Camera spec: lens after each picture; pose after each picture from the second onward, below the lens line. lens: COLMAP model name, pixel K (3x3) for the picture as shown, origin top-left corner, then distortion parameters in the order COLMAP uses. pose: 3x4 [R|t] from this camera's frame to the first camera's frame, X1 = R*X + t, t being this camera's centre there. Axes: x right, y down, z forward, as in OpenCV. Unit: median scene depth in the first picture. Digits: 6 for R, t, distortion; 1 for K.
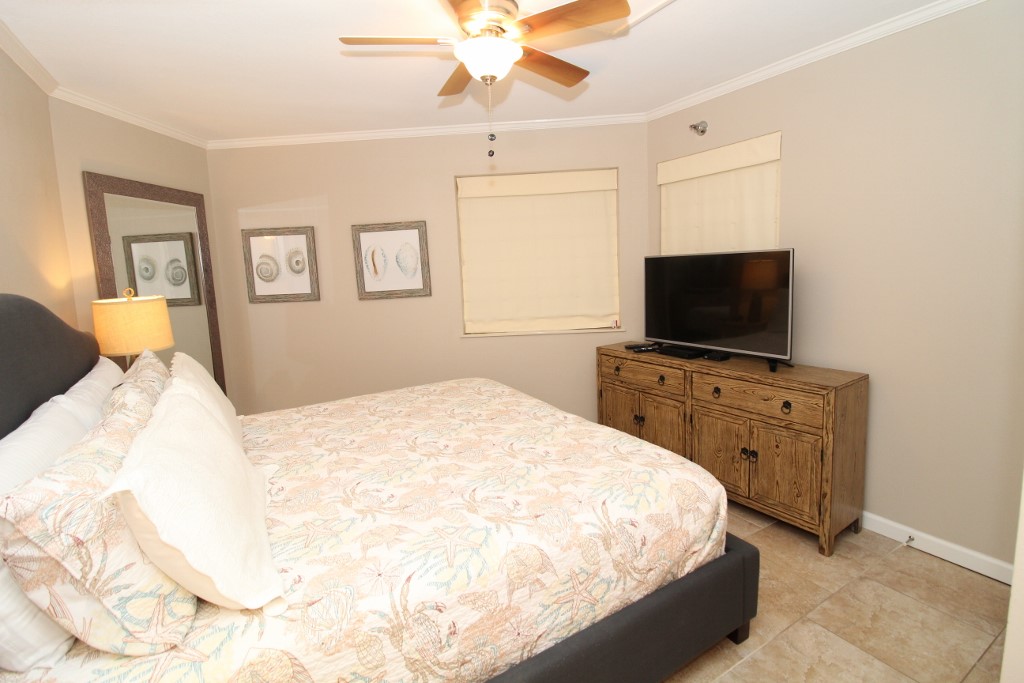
lens RADIAL K [[472.2, 0, 512.6], [0, 472.2, 323.5], [0, 0, 1]] dist [-0.000342, -0.013695]
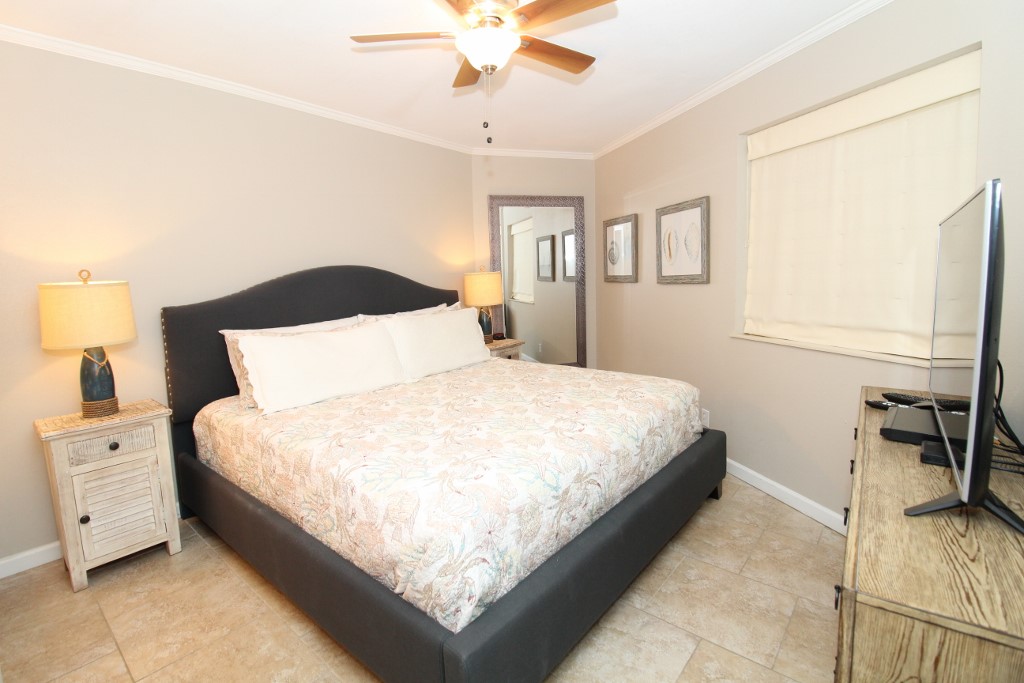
lens RADIAL K [[472.2, 0, 512.6], [0, 472.2, 323.5], [0, 0, 1]] dist [-0.000342, -0.013695]
pose [[0.333347, 0.130773, -0.933691, 0.529737], [-0.101576, 0.989551, 0.102332, -0.038527], [0.937316, 0.060728, 0.343147, 0.380117]]
